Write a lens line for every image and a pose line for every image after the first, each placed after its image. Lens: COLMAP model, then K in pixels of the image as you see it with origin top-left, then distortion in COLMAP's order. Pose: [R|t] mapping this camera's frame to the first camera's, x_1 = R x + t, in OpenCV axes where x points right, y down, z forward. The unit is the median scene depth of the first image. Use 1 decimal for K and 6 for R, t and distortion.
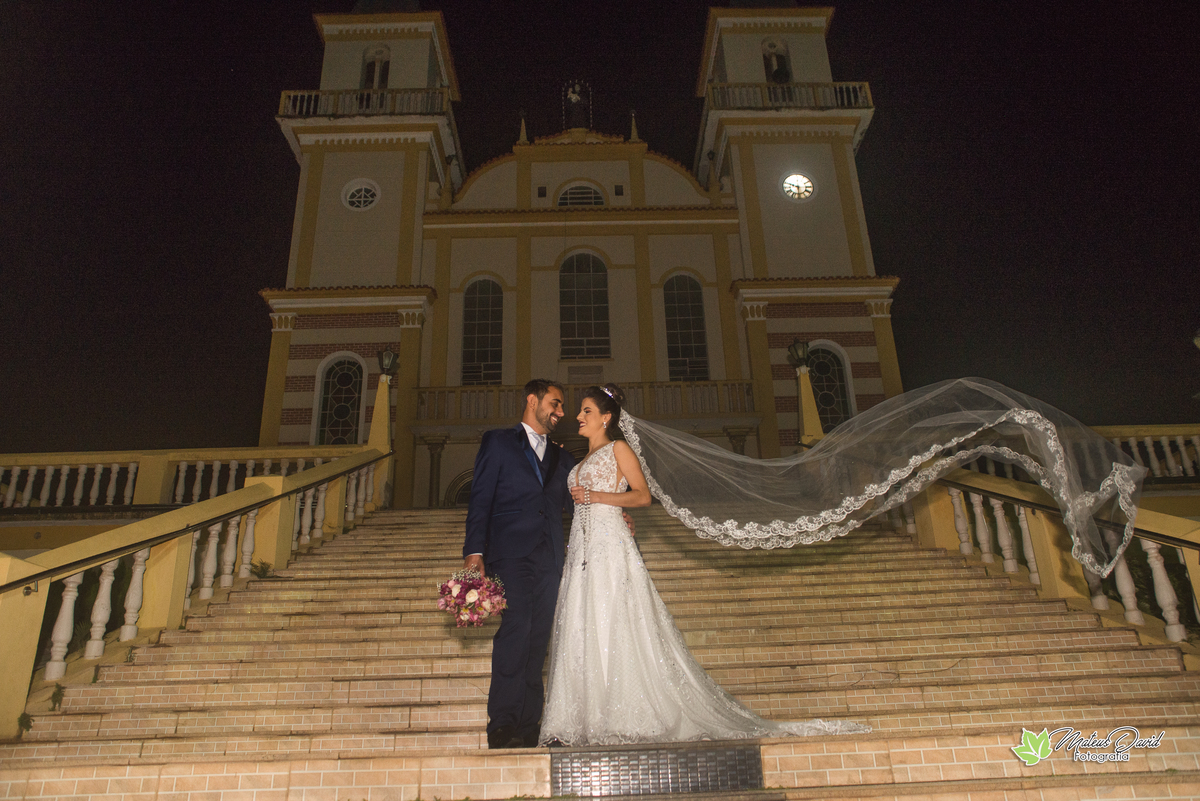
lens RADIAL K [[907.5, 0, 579.2], [0, 907.5, 384.0], [0, 0, 1]] dist [-0.086011, 0.066623]
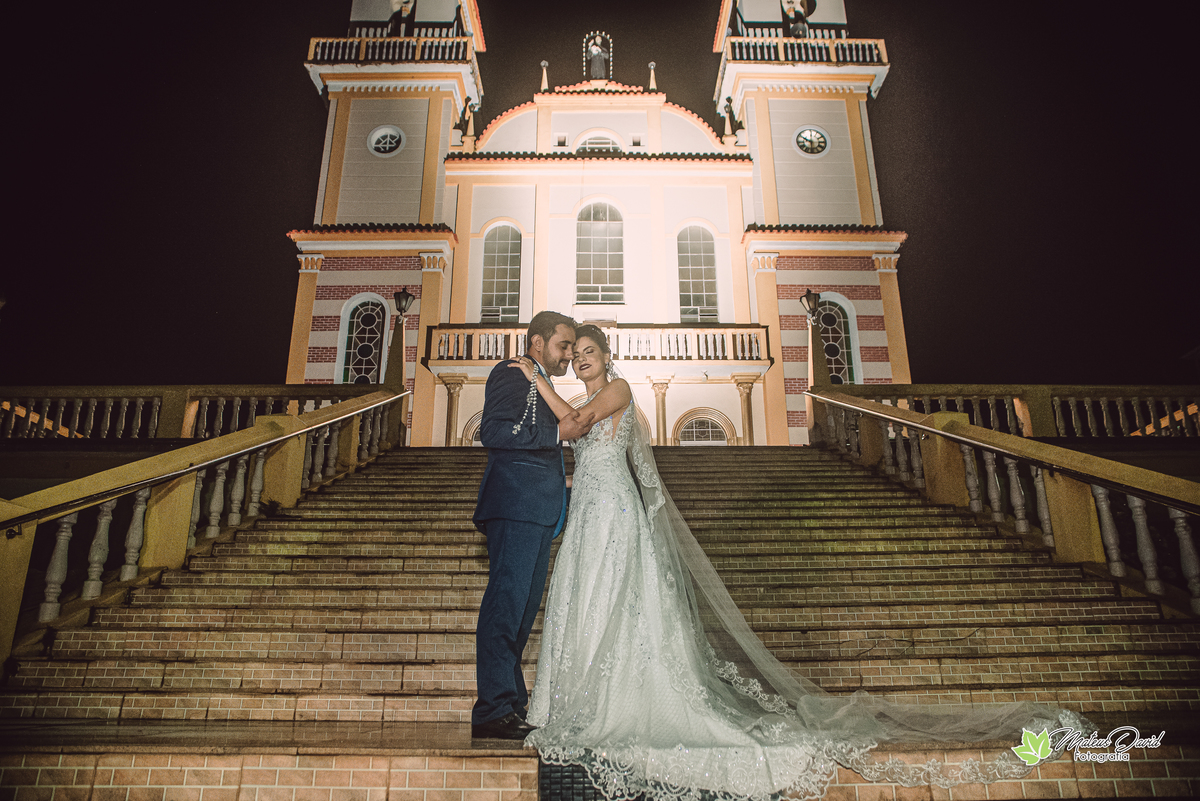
lens RADIAL K [[835.4, 0, 600.0], [0, 835.4, 400.5], [0, 0, 1]] dist [-0.092384, 0.068979]
pose [[0.999702, 0.023243, 0.007400, 0.006391], [-0.023789, 0.996089, 0.085089, -0.000619], [-0.005394, -0.085240, 0.996346, 0.108763]]
